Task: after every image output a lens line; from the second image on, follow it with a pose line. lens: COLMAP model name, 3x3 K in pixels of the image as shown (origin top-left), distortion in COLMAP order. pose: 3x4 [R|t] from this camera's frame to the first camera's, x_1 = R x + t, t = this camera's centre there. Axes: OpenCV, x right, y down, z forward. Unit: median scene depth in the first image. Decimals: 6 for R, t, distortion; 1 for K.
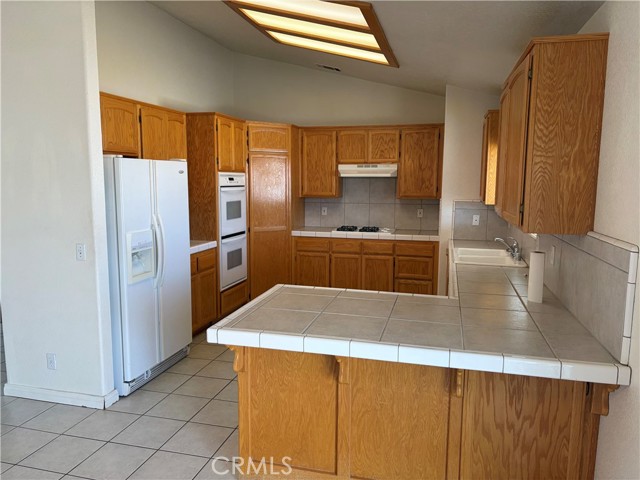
lens RADIAL K [[484.8, 0, 315.2], [0, 484.8, 243.9], [0, 0, 1]] dist [0.048817, -0.034173]
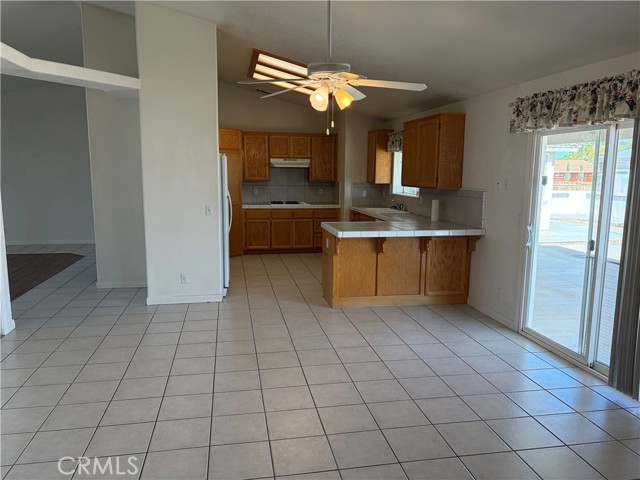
lens RADIAL K [[484.8, 0, 319.3], [0, 484.8, 240.1], [0, 0, 1]] dist [0.048817, -0.034173]
pose [[0.900450, -0.056378, 0.431291, -0.475157], [0.052933, 0.998398, 0.019995, 0.060799], [-0.431727, 0.004825, 0.901991, -0.384067]]
